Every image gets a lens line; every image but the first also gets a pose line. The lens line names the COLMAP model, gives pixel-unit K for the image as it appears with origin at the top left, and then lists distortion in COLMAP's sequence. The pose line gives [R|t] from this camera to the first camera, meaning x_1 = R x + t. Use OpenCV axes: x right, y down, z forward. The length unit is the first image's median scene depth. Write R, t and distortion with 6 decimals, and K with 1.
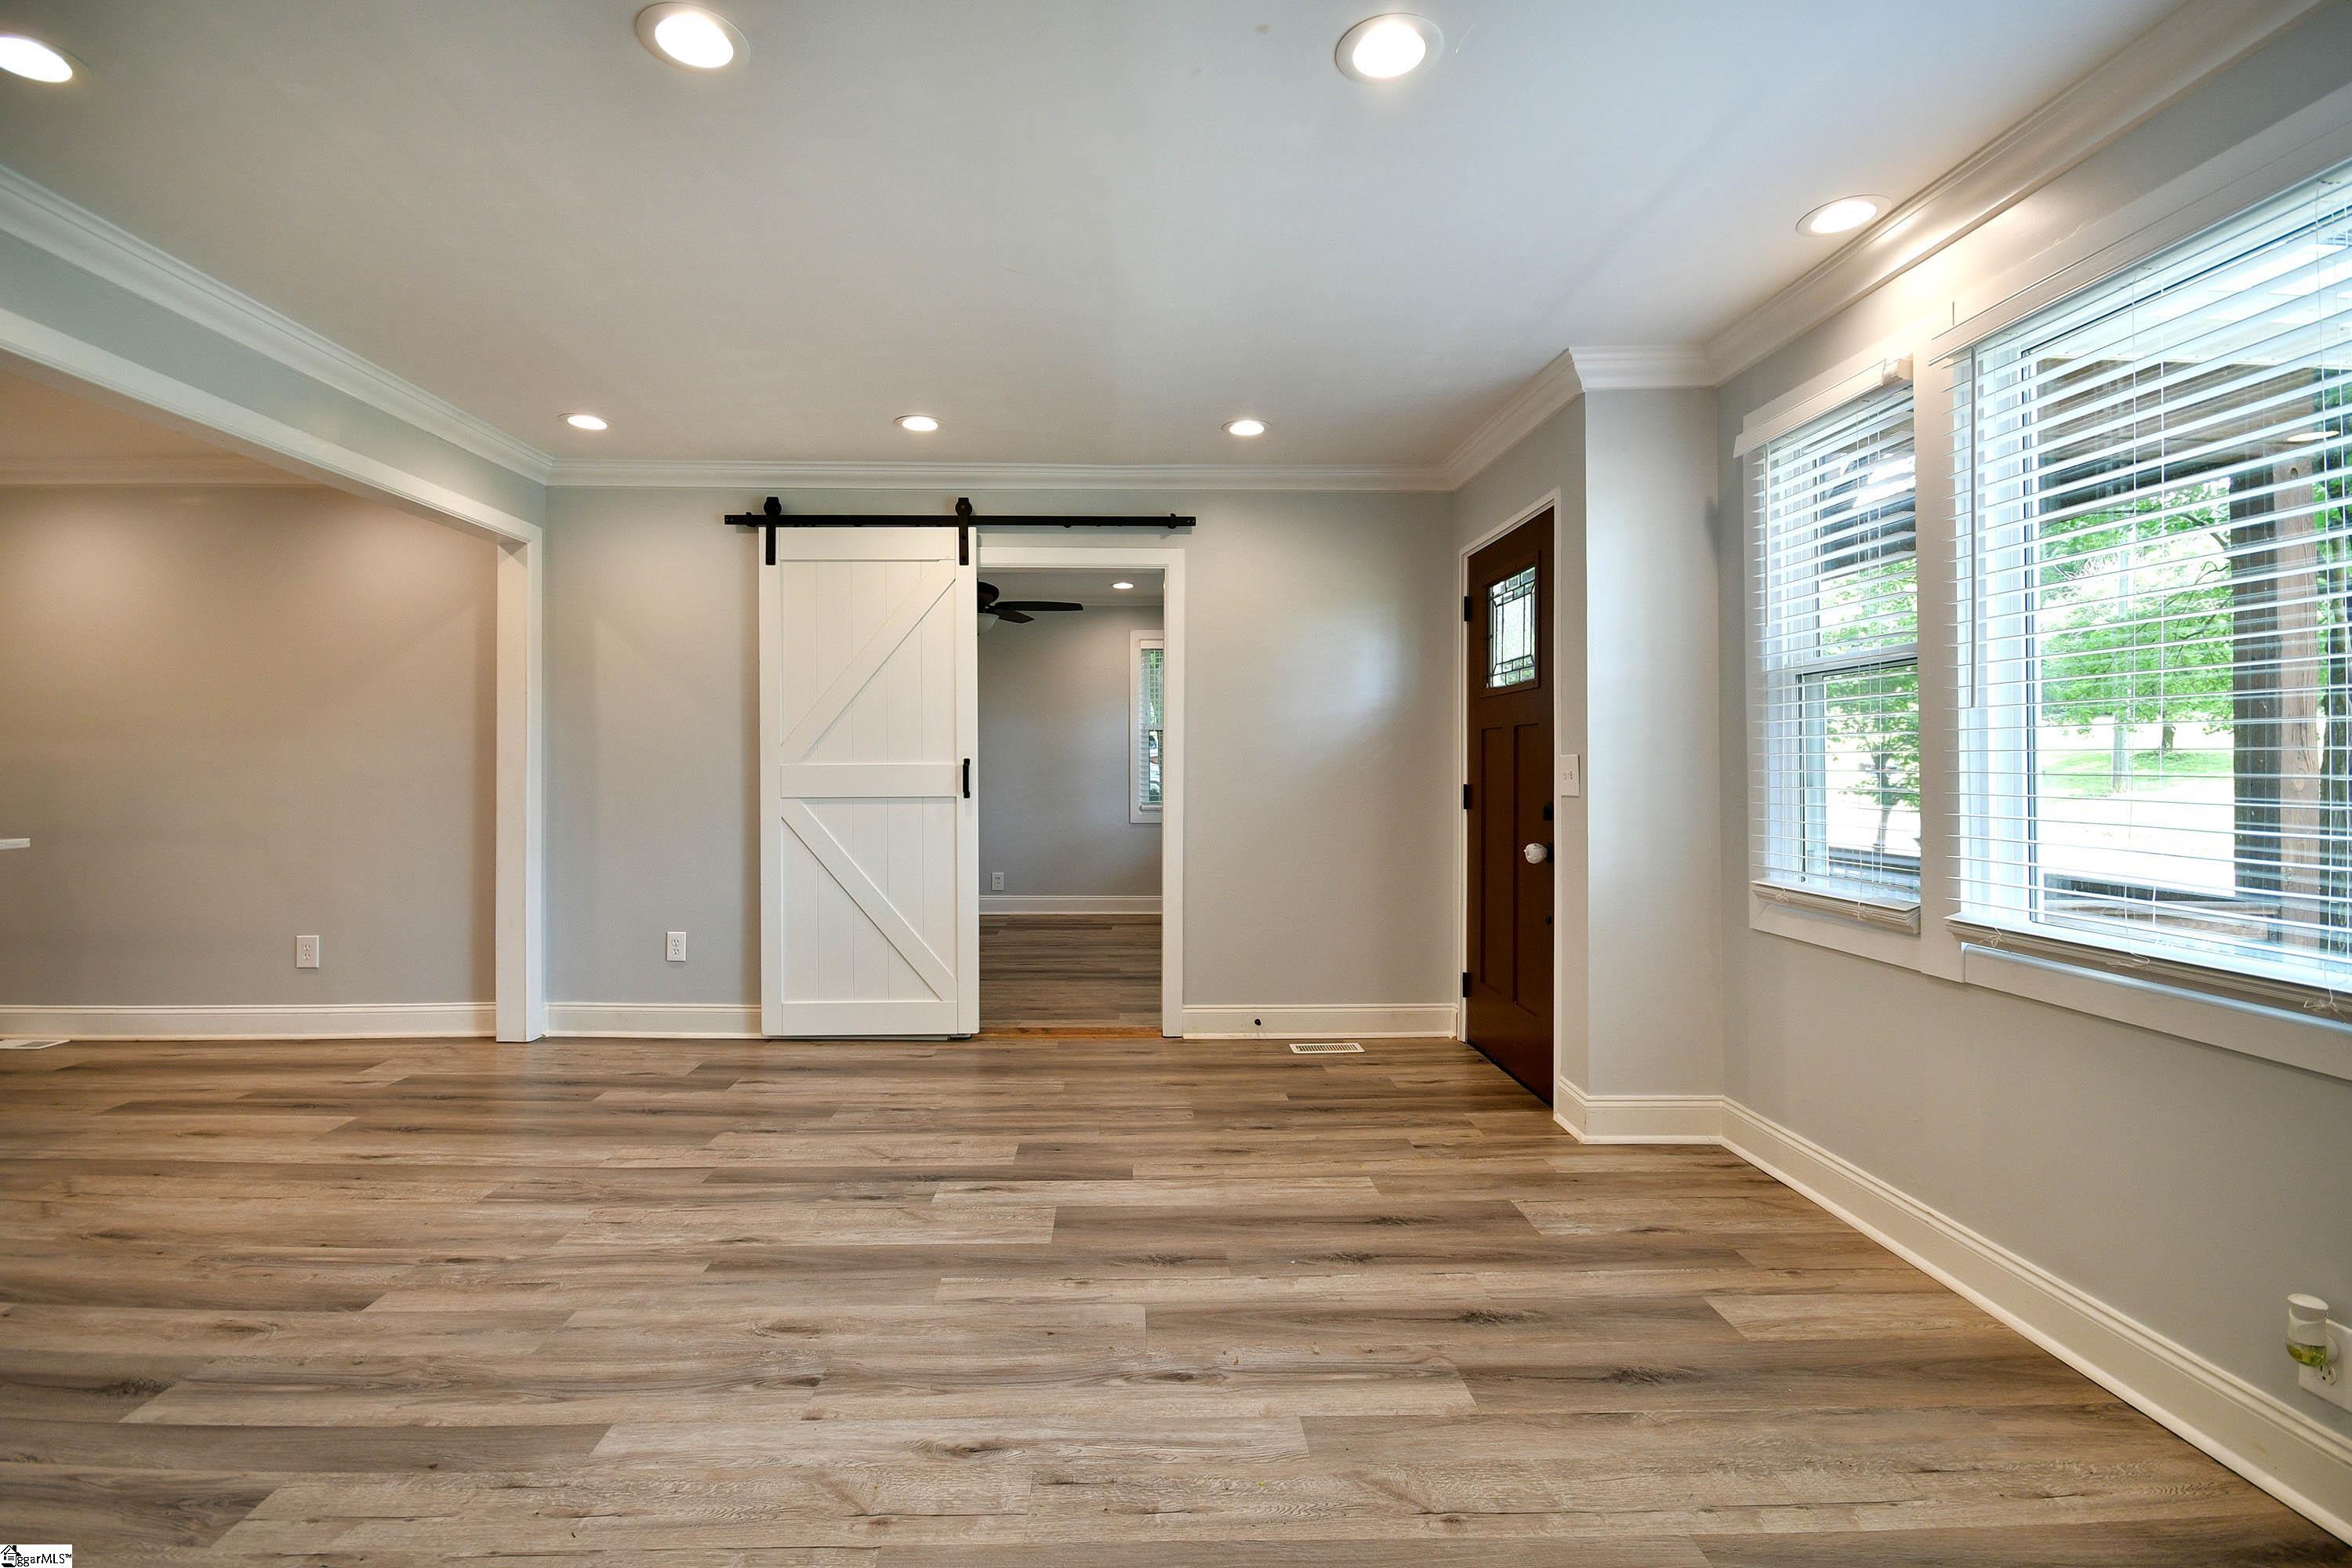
lens RADIAL K [[1081.8, 0, 1178.2], [0, 1081.8, 749.1], [0, 0, 1]] dist [-0.000499, -0.000230]
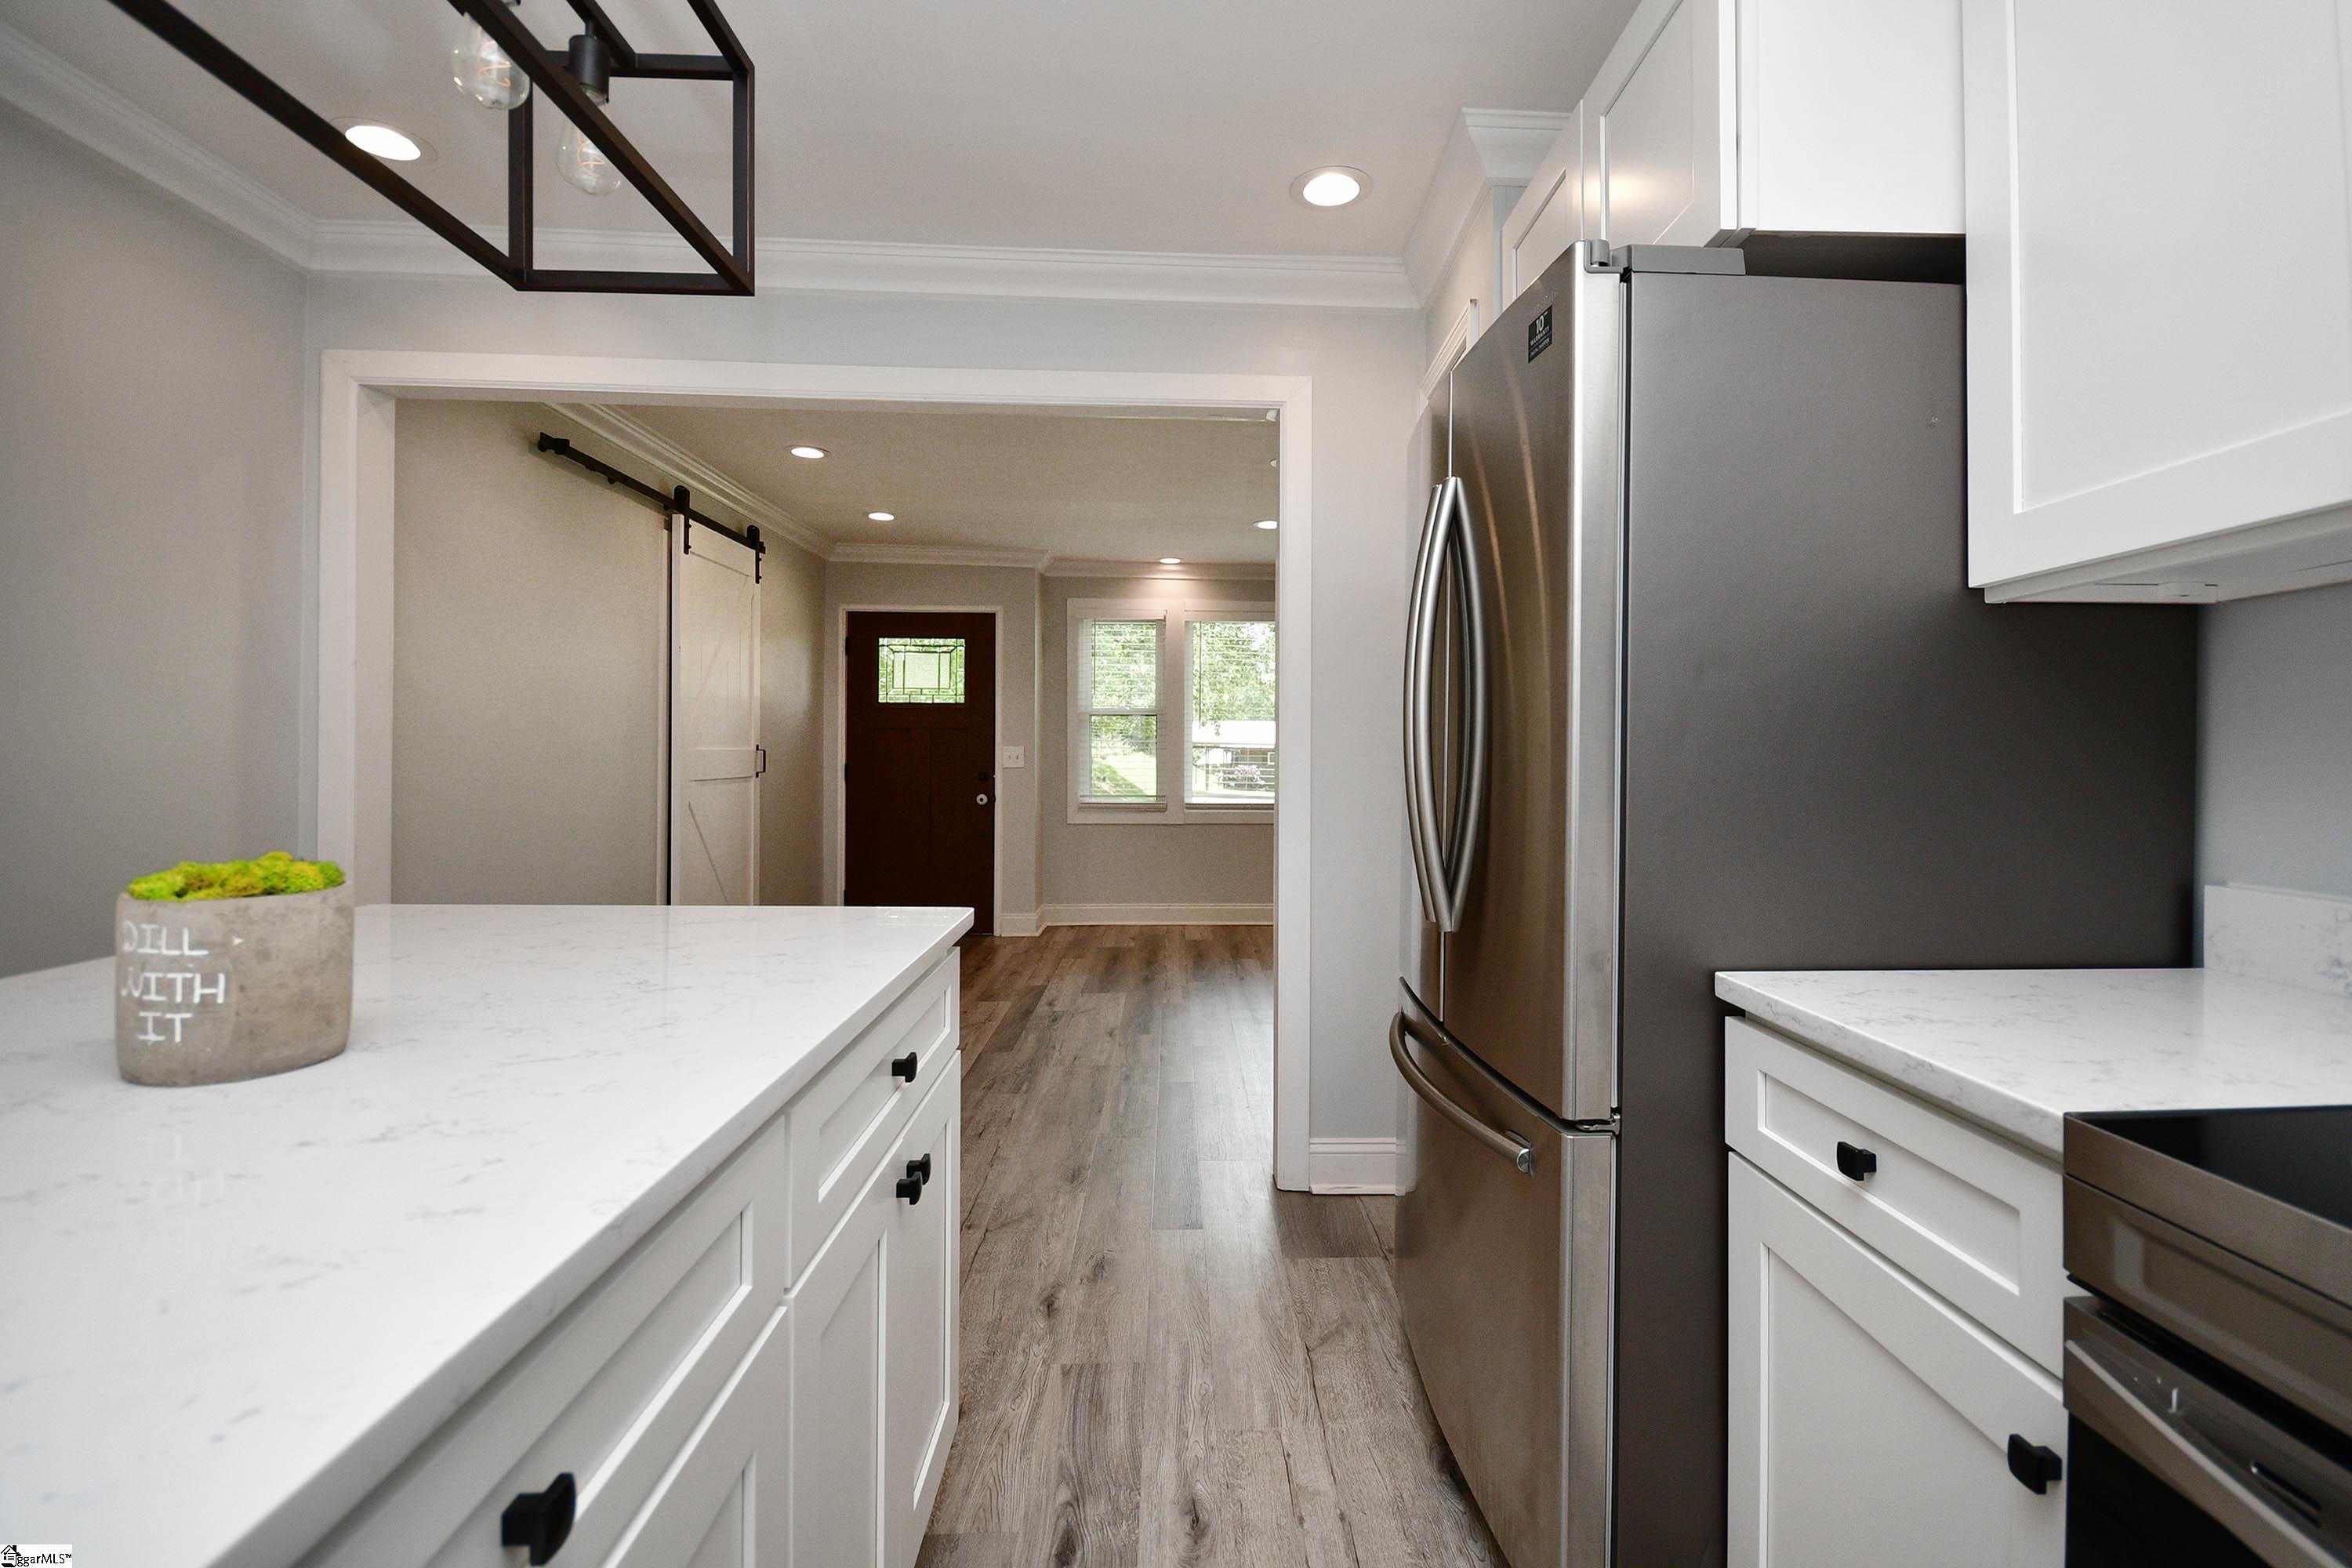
lens RADIAL K [[1081.8, 0, 1178.2], [0, 1081.8, 749.1], [0, 0, 1]] dist [-0.000499, -0.000230]
pose [[0.012773, 0.002713, 0.999915, -1.838102], [-0.017512, 0.999844, -0.002489, 0.011749], [-0.999765, -0.017479, 0.012818, 0.777439]]
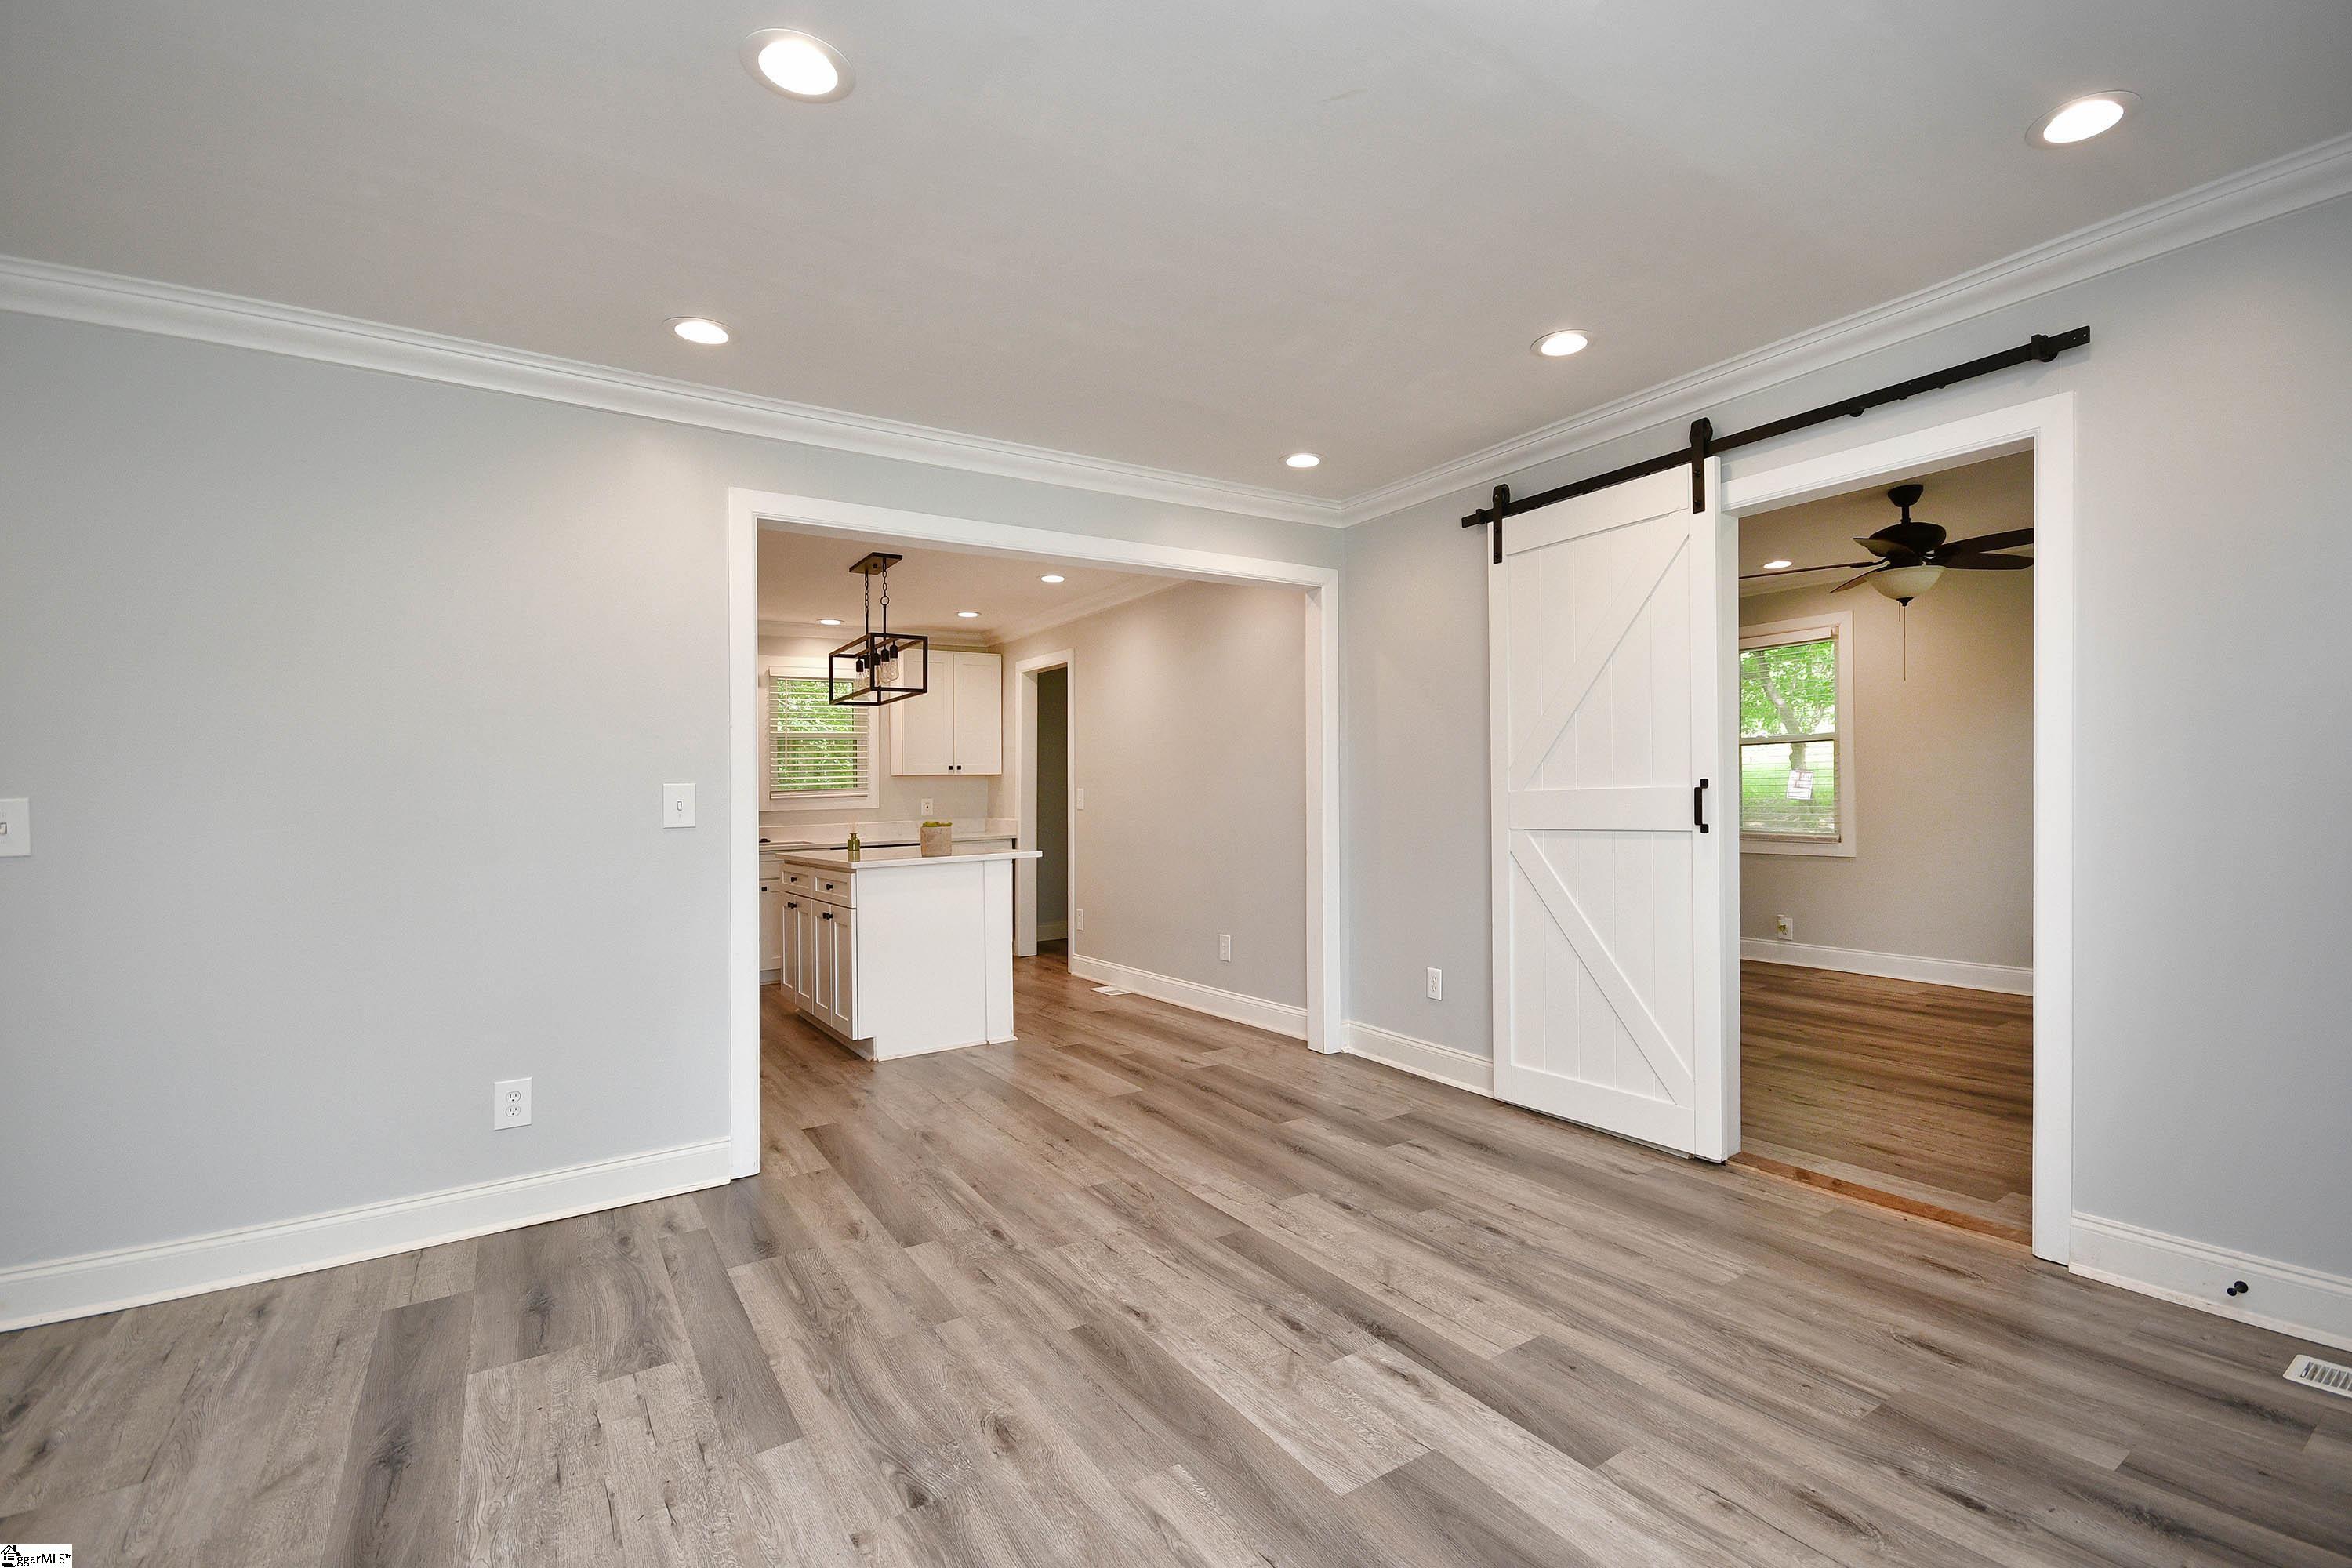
lens RADIAL K [[1083.8, 0, 1221.6], [0, 1083.8, 796.9], [0, 0, 1]] dist [-0.000082, -0.000206]
pose [[0.530963, -0.010236, -0.847333, 0.374510], [0.032906, 0.999422, 0.008546, 0.005424], [0.846756, -0.032421, 0.530993, 0.513299]]
